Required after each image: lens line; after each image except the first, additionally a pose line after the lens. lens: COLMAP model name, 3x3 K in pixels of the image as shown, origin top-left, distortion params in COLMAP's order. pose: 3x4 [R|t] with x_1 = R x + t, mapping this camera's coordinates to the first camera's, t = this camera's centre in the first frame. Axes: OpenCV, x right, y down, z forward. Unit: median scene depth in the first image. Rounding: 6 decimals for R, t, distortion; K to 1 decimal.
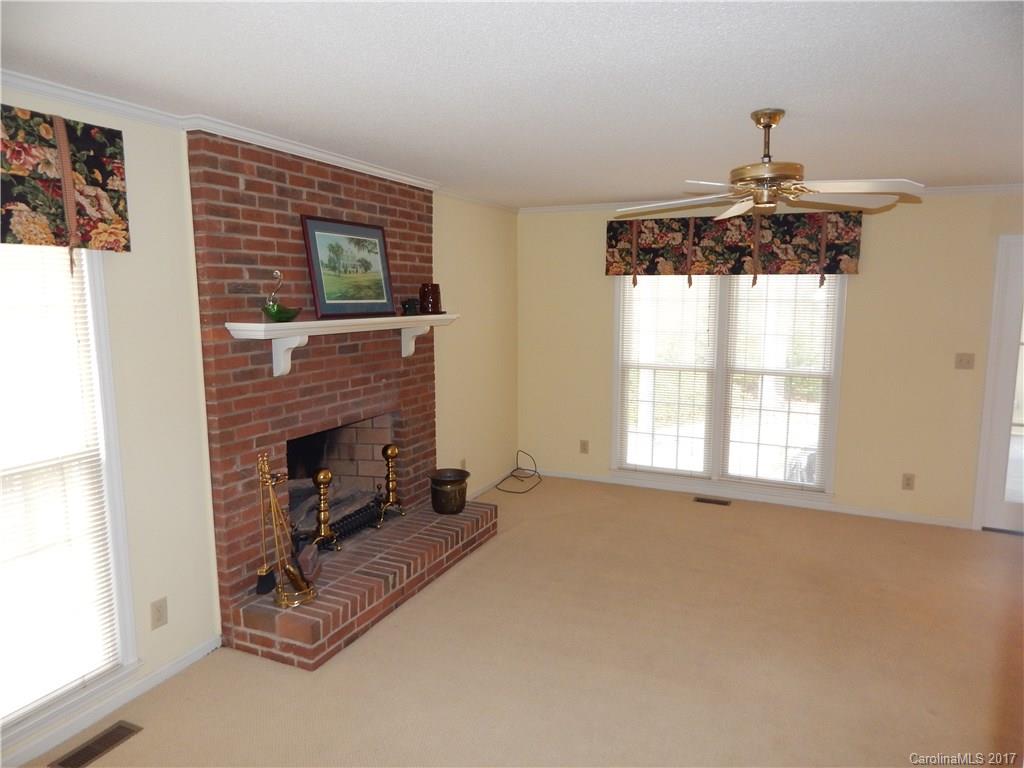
lens RADIAL K [[675.8, 0, 521.7], [0, 675.8, 378.7], [0, 0, 1]] dist [0.019838, -0.009254]
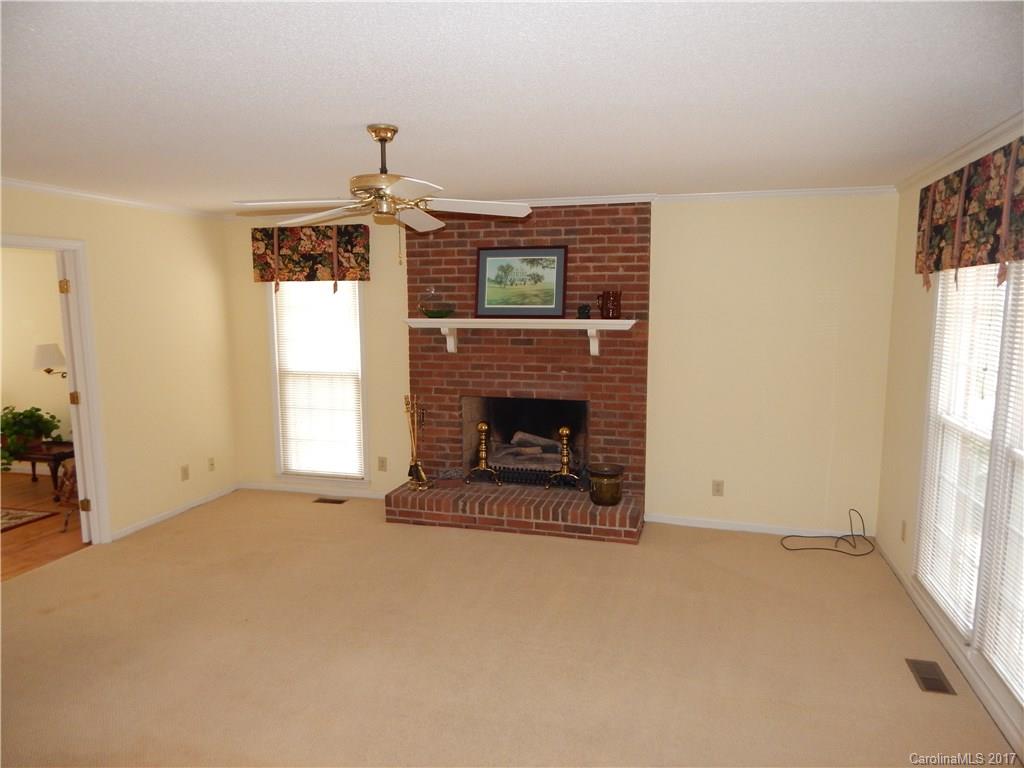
lens RADIAL K [[675.8, 0, 517.6], [0, 675.8, 377.2], [0, 0, 1]] dist [0.019838, -0.009254]
pose [[0.146514, 0.109374, -0.983143, 1.160965], [-0.122786, 0.988193, 0.091638, -0.105492], [0.981559, 0.107290, 0.158214, 0.862557]]
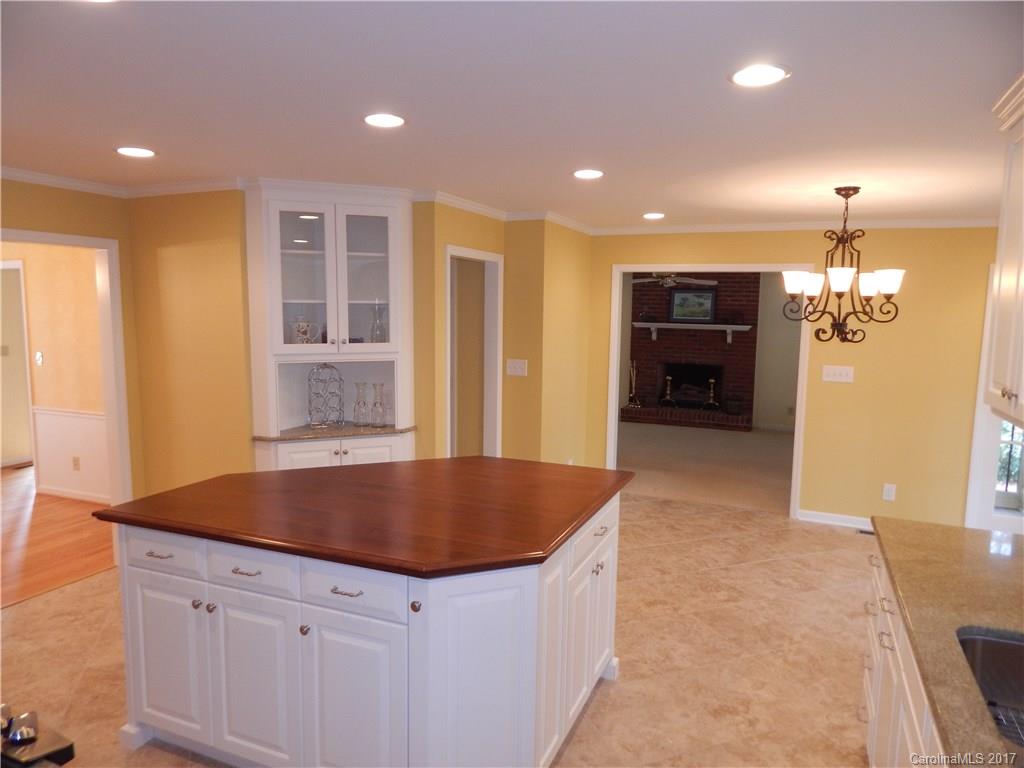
lens RADIAL K [[675.8, 0, 518.2], [0, 675.8, 362.5], [0, 0, 1]] dist [0.019838, -0.009254]
pose [[0.022640, 0.073058, -0.997071, 2.630402], [-0.151959, 0.985990, 0.068795, -0.020875], [0.988127, 0.149957, 0.033424, 0.274103]]
